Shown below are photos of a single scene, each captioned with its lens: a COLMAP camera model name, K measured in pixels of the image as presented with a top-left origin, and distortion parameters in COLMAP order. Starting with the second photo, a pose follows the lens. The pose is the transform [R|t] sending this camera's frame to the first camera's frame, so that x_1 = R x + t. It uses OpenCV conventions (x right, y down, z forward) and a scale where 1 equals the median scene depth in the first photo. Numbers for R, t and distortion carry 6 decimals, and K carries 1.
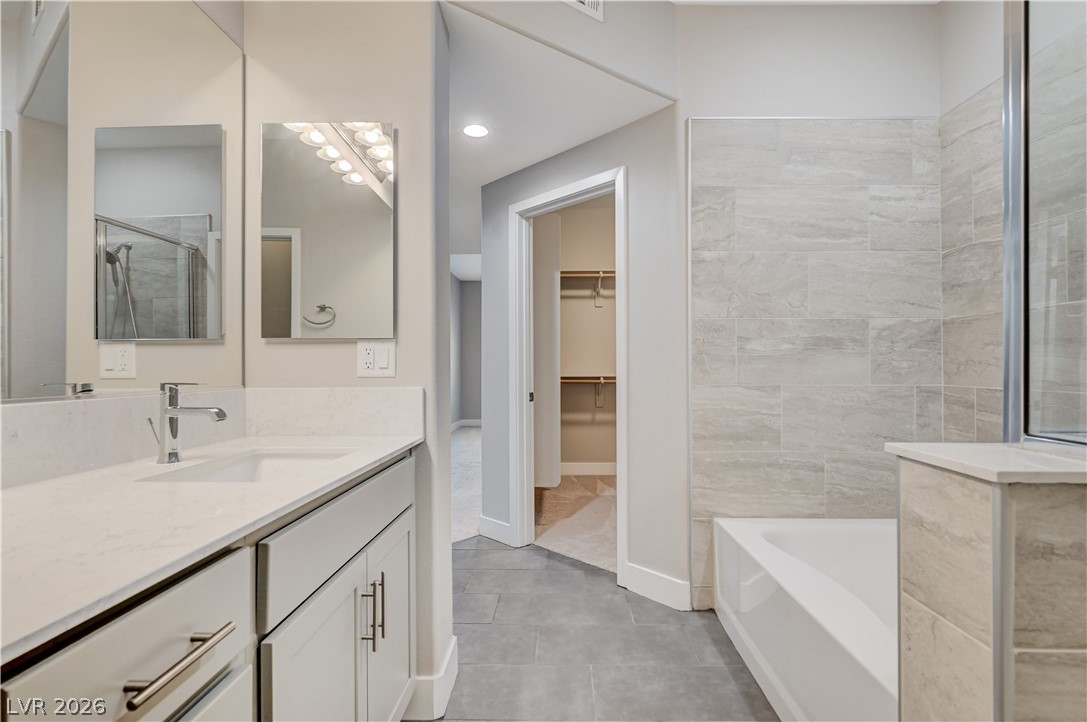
lens RADIAL K [[507.6, 0, 541.8], [0, 507.6, 362.4], [0, 0, 1]] dist [-0.003722, -0.001128]
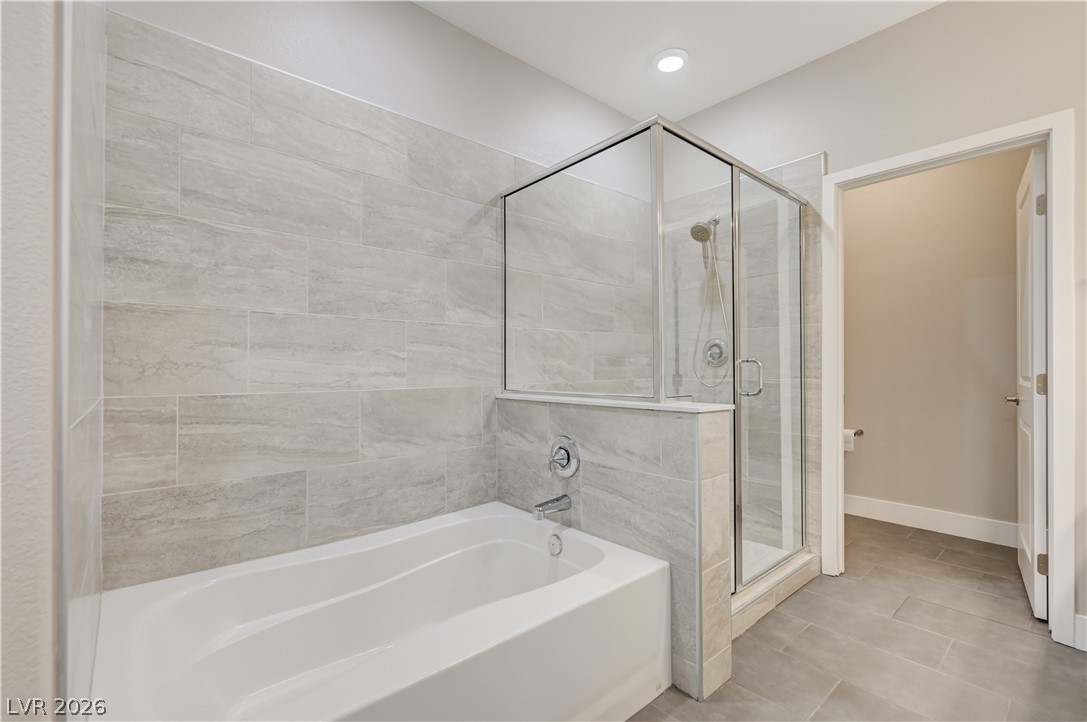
lens RADIAL K [[471.5, 0, 552.0], [0, 471.5, 364.8], [0, 0, 1]] dist [0.002094, 0.000086]
pose [[-0.681213, 0.011915, 0.731989, -0.095609], [-0.001035, 0.999851, -0.017238, 0.012354], [-0.732085, -0.012500, -0.681099, 1.057993]]
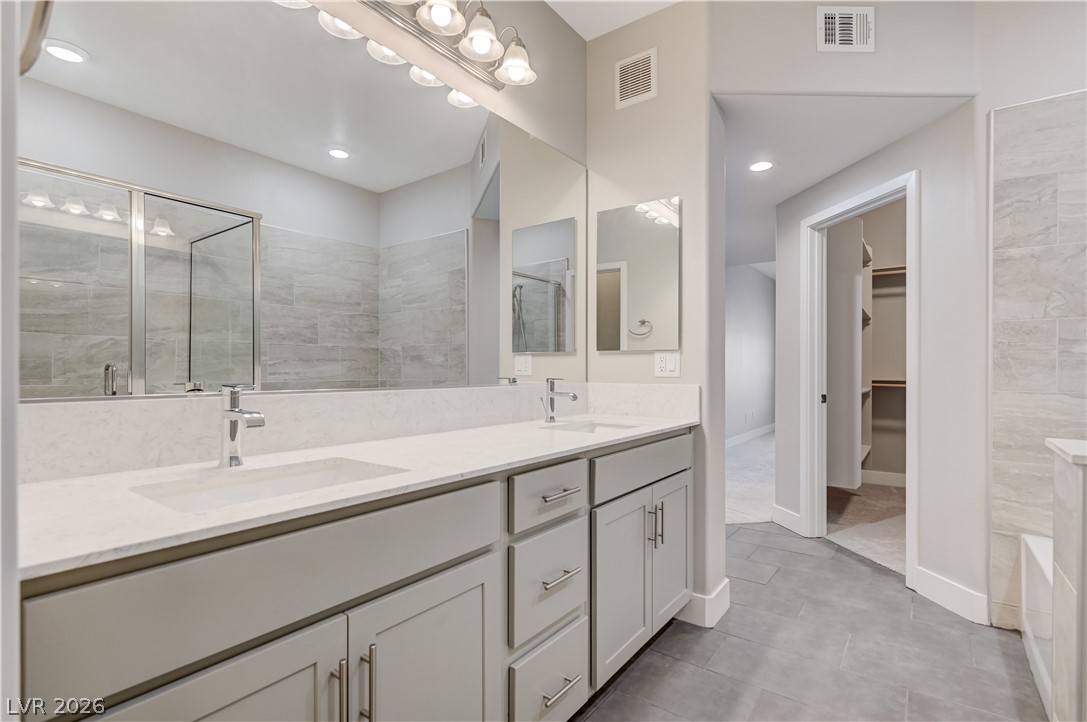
lens RADIAL K [[507.6, 0, 547.8], [0, 507.6, 368.5], [0, 0, 1]] dist [-0.003722, -0.001128]
pose [[0.816256, 0.005646, -0.577663, 0.162651], [-0.000199, 0.999955, 0.009492, -0.006354], [0.577691, -0.007632, 0.816220, -0.259439]]
